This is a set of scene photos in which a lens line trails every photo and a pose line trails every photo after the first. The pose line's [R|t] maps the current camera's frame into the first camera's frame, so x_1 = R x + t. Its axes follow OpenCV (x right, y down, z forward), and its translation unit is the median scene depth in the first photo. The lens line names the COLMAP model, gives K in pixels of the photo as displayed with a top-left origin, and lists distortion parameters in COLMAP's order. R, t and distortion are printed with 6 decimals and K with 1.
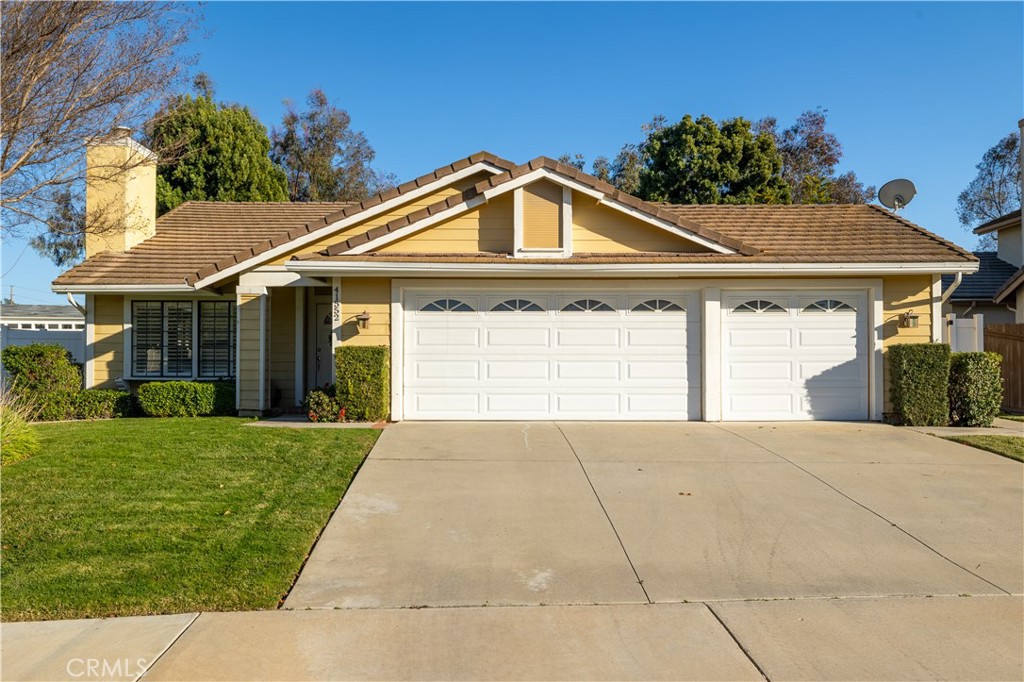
lens RADIAL K [[846.9, 0, 517.7], [0, 846.9, 349.9], [0, 0, 1]] dist [0.005438, -0.014350]
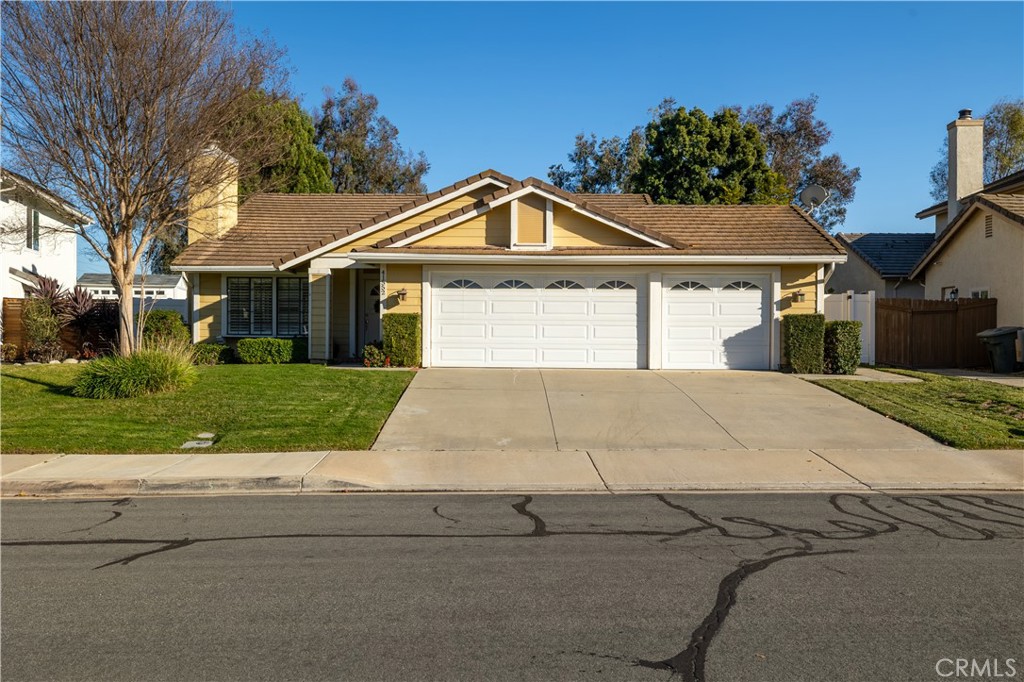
lens RADIAL K [[884.7, 0, 514.0], [0, 884.7, 337.9], [0, 0, 1]] dist [-0.017443, 0.002765]
pose [[0.999237, 0.007028, -0.038409, 0.056097], [-0.005883, 0.999537, 0.029854, -0.008504], [0.038601, -0.029605, 0.998816, -0.437944]]
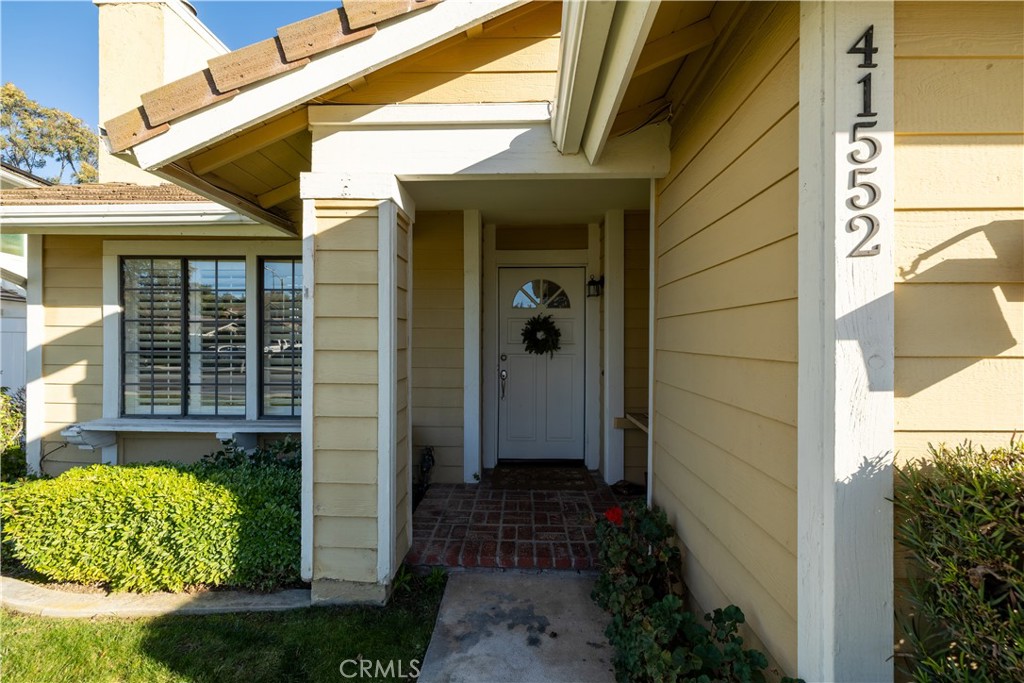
lens RADIAL K [[434.2, 0, 512.1], [0, 434.2, 336.7], [0, 0, 1]] dist [0.000984, -0.000295]
pose [[0.998960, 0.004103, -0.045418, -0.271199], [-0.003239, 0.999812, 0.019093, -0.021960], [0.045488, -0.018926, 0.998786, 0.921217]]
